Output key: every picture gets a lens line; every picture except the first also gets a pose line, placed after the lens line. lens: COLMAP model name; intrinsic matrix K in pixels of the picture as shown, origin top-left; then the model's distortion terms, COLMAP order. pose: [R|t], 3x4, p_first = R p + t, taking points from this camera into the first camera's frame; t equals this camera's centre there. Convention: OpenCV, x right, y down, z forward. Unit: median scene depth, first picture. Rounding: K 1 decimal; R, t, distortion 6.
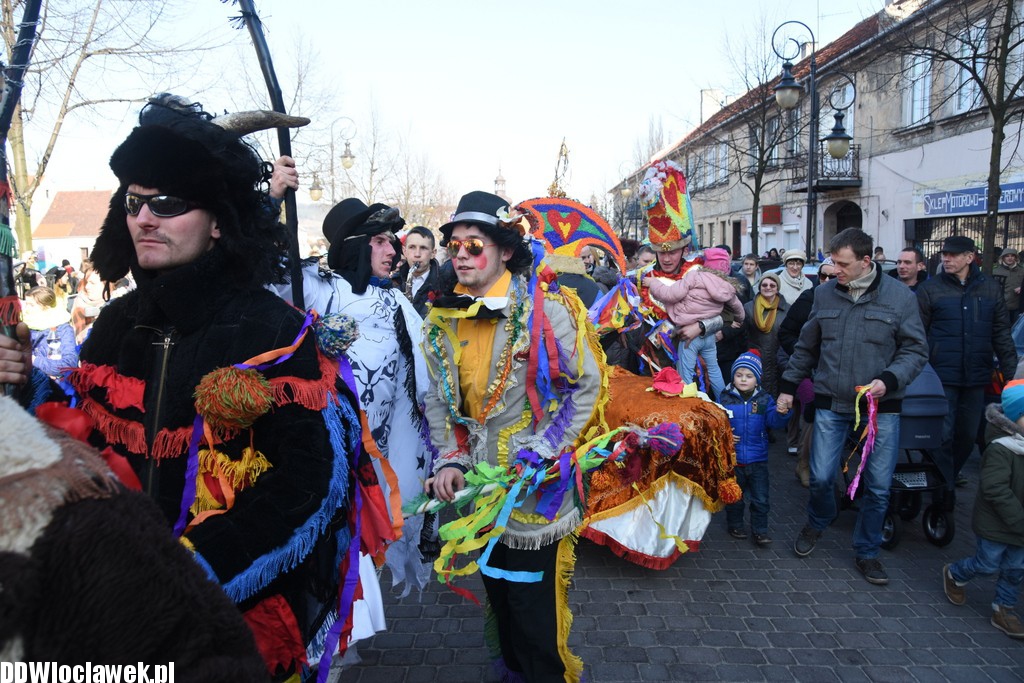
lens RADIAL K [[830.2, 0, 504.1], [0, 830.2, 354.1], [0, 0, 1]] dist [-0.146862, 0.115966]
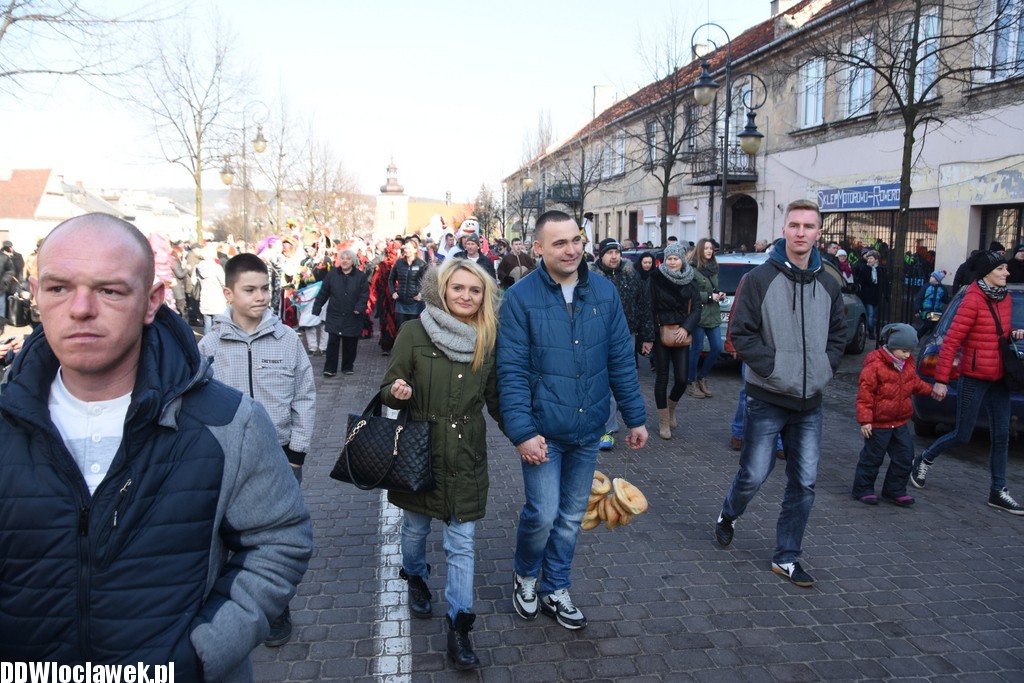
lens RADIAL K [[801.9, 0, 508.9], [0, 801.9, 354.3], [0, 0, 1]] dist [-0.163843, 0.109919]
pose [[0.989664, -0.004614, 0.143333, -0.033976], [0.001660, 0.999784, 0.020720, -0.000898], [-0.143397, -0.020268, 0.989458, 0.013801]]
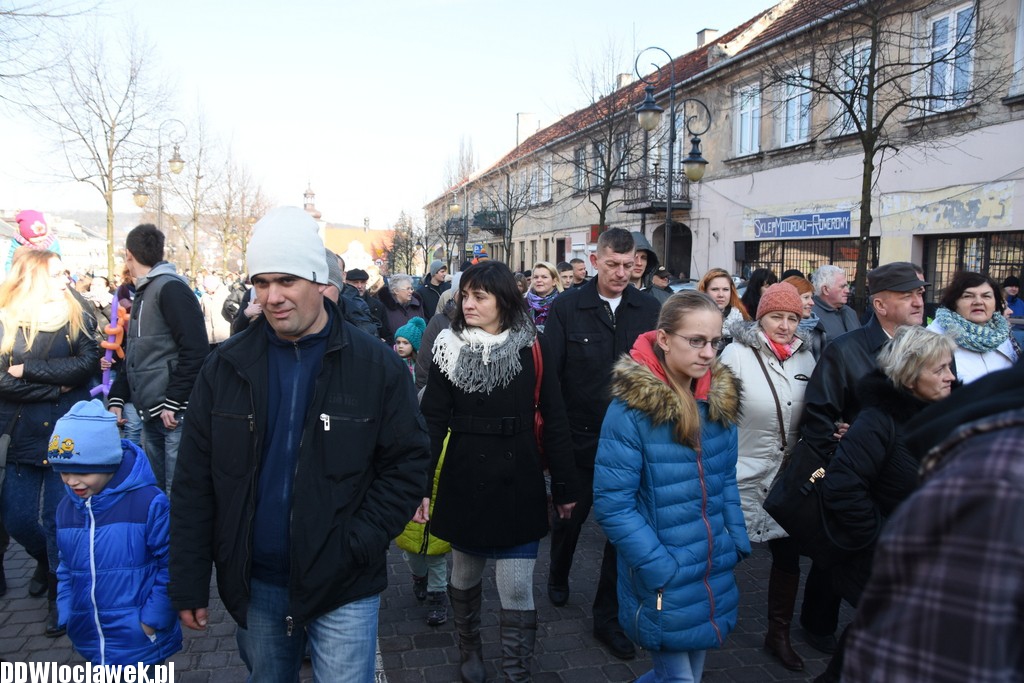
lens RADIAL K [[801.9, 0, 509.7], [0, 801.9, 355.7], [0, 0, 1]] dist [-0.163843, 0.109919]
pose [[0.969523, -0.004030, 0.244969, -0.045503], [0.006808, 0.999922, -0.010494, -0.006086], [-0.244908, 0.011842, 0.969474, 0.052589]]
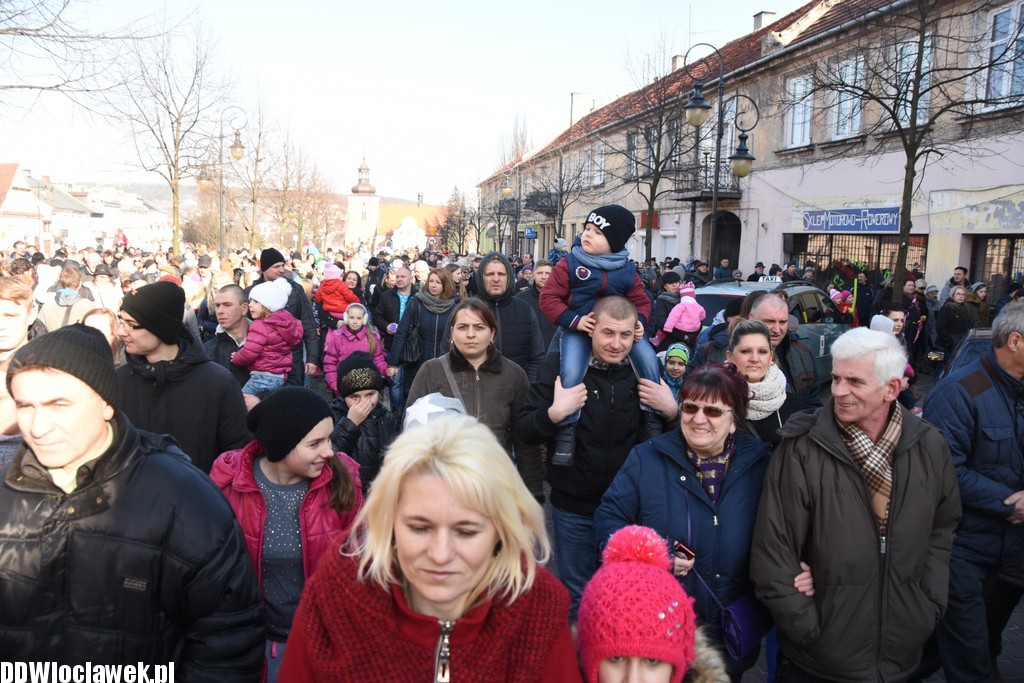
lens RADIAL K [[801.9, 0, 497.3], [0, 801.9, 363.4], [0, 0, 1]] dist [-0.163843, 0.109919]
pose [[0.985753, 0.008801, 0.167967, -0.046674], [-0.013945, 0.999468, 0.029468, -0.017609], [-0.167618, -0.031391, 0.985352, 0.027990]]
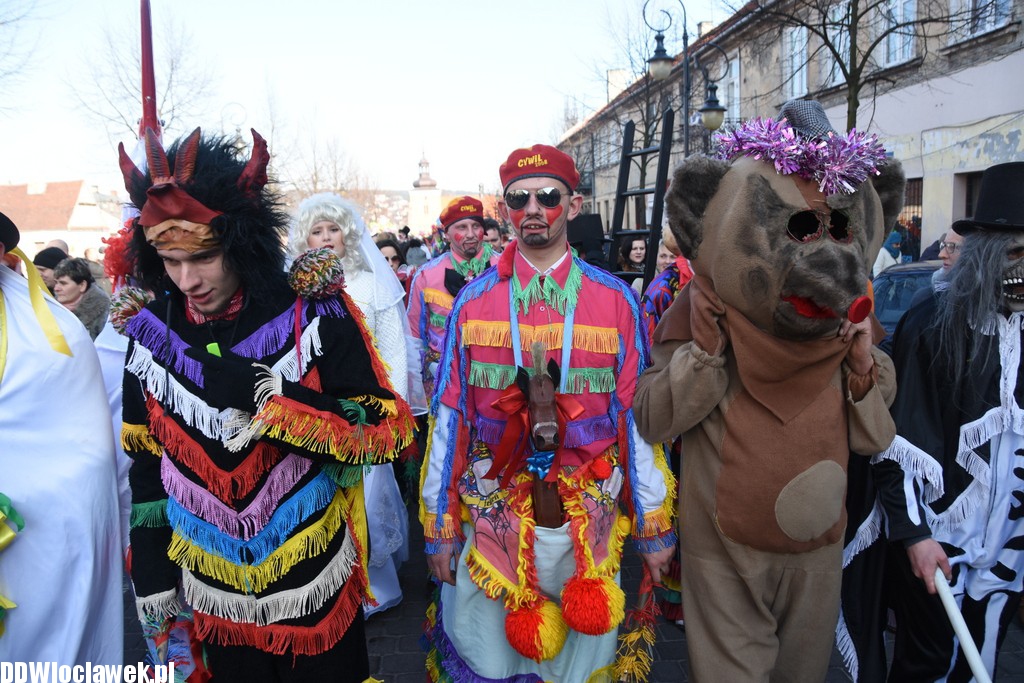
lens RADIAL K [[801.9, 0, 513.8], [0, 801.9, 355.3], [0, 0, 1]] dist [-0.163843, 0.109919]
pose [[0.994757, -0.042336, 0.093088, 0.046398], [0.039428, 0.998682, 0.032858, -0.005022], [-0.094356, -0.029016, 0.995116, 0.037294]]
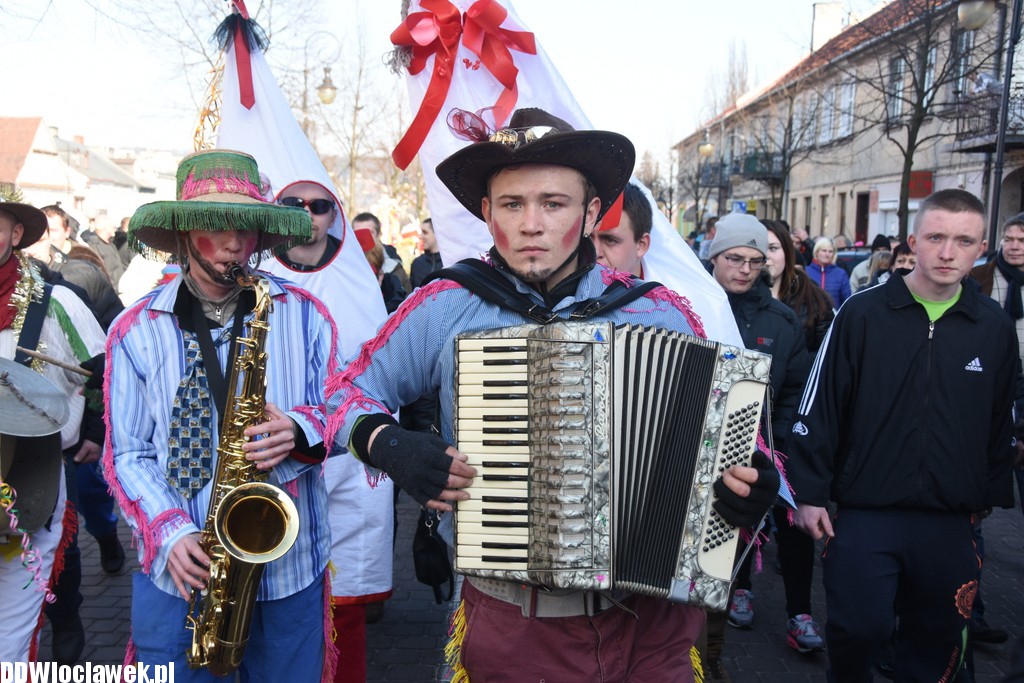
lens RADIAL K [[1146.4, 0, 487.9], [0, 1146.4, 357.7], [0, 0, 1]] dist [0.048474, 0.000000]
pose [[0.999270, 0.032810, -0.019577, -0.026510], [-0.033006, 0.999407, -0.009778, 0.001094], [0.019245, 0.010417, 0.999761, -0.004955]]
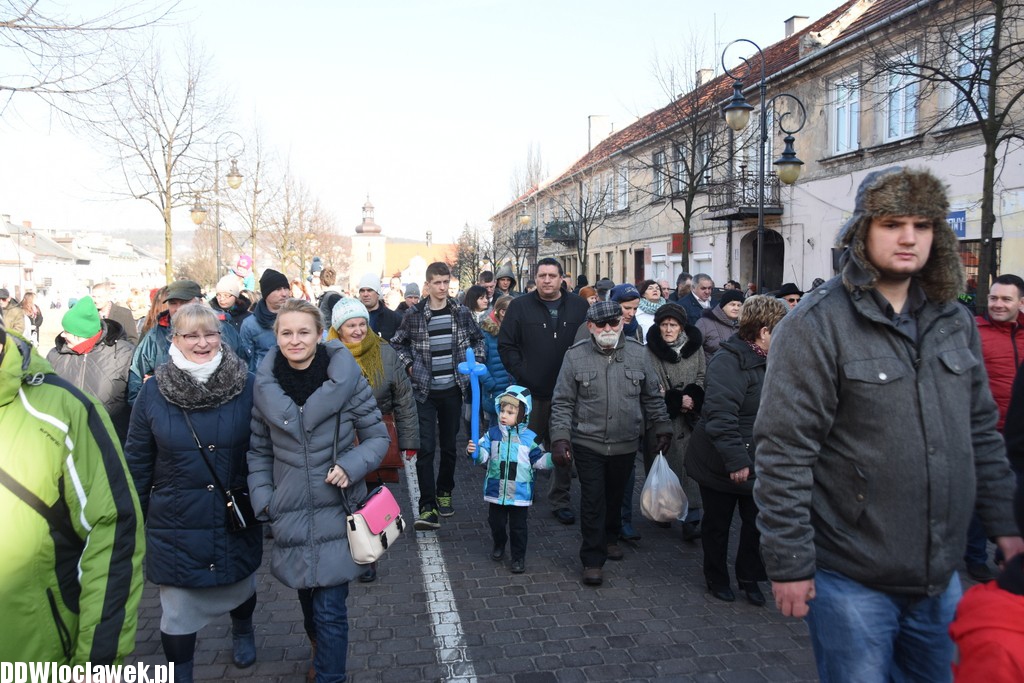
lens RADIAL K [[858.7, 0, 504.8], [0, 858.7, 355.6], [0, 0, 1]] dist [-0.140840, 0.134910]
pose [[0.987562, -0.009591, 0.156937, -0.052407], [0.015414, 0.999235, -0.035929, -0.005793], [-0.156472, 0.037901, 0.986955, 0.052093]]
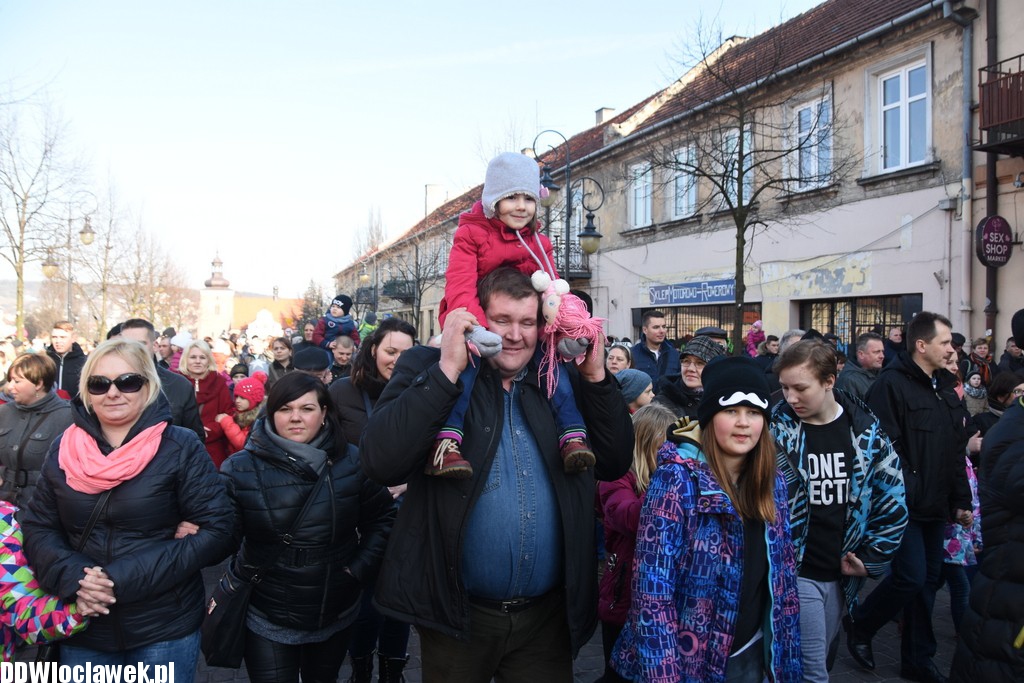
lens RADIAL K [[801.9, 0, 510.3], [0, 801.9, 357.3], [0, 0, 1]] dist [-0.163843, 0.109919]
pose [[0.936367, 0.003192, 0.351009, -0.052004], [0.030305, 0.995490, -0.089895, -0.002719], [-0.349713, 0.094812, 0.932047, 0.016715]]
